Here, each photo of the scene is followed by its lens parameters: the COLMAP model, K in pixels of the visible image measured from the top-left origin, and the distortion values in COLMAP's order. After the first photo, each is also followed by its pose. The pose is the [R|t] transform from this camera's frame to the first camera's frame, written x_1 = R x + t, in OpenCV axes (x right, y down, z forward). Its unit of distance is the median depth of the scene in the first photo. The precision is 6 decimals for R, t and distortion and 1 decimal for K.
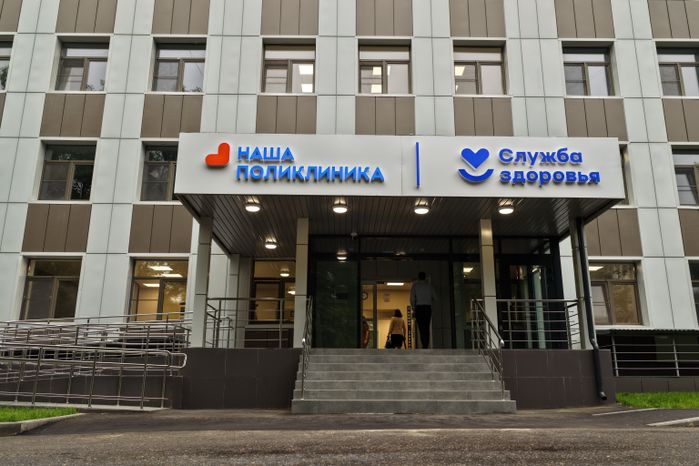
lens RADIAL K [[583.3, 0, 352.4], [0, 583.3, 229.4], [0, 0, 1]] dist [-0.013761, 0.033771]
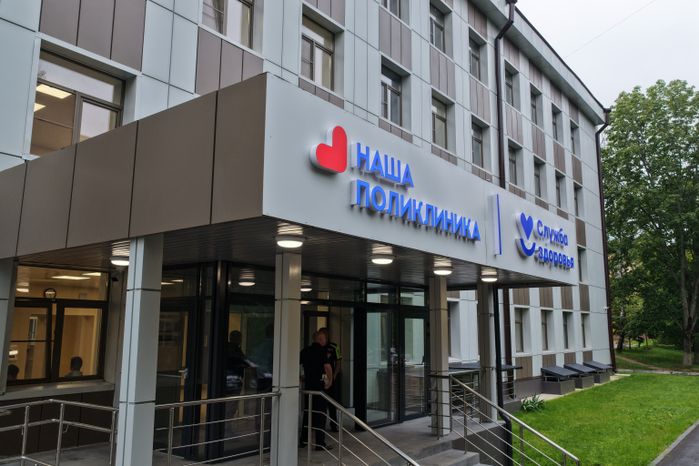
lens RADIAL K [[583.3, 0, 352.5], [0, 583.3, 234.2], [0, 0, 1]] dist [-0.013761, 0.033771]
pose [[0.614302, 0.129038, 0.778448, -0.593191], [-0.211382, 0.977392, 0.004795, -0.062497], [-0.760230, -0.167496, 0.627690, 0.662672]]
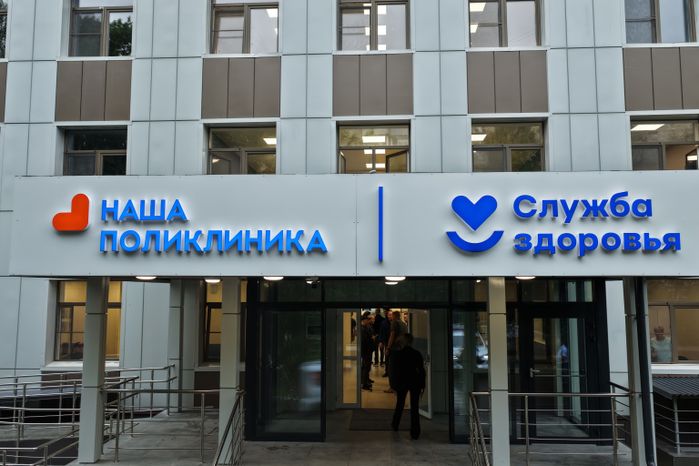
lens RADIAL K [[583.3, 0, 354.0], [0, 583.3, 228.6], [0, 0, 1]] dist [-0.013761, 0.033771]
pose [[0.997824, -0.012871, -0.064667, 0.123185], [0.023157, 0.986693, 0.160939, -0.207391], [0.061735, -0.162086, 0.984844, 0.379654]]
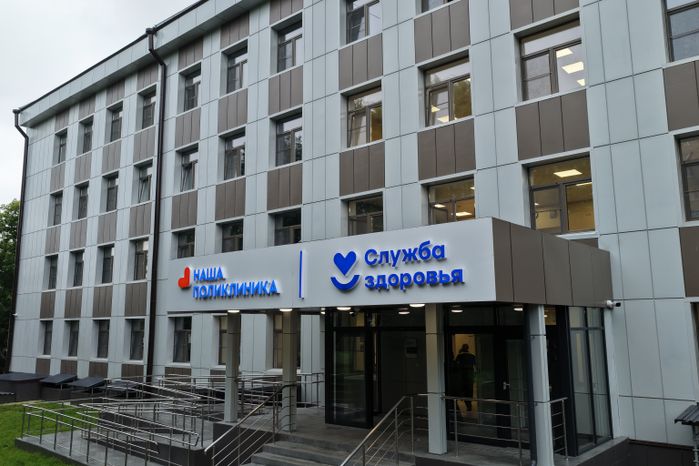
lens RADIAL K [[583.3, 0, 350.4], [0, 583.3, 234.2], [0, 0, 1]] dist [-0.013761, 0.033771]
pose [[0.756255, -0.112431, -0.644545, 0.820261], [0.182954, 0.982166, 0.043339, -0.206083], [0.628177, -0.150698, 0.763337, 0.303835]]
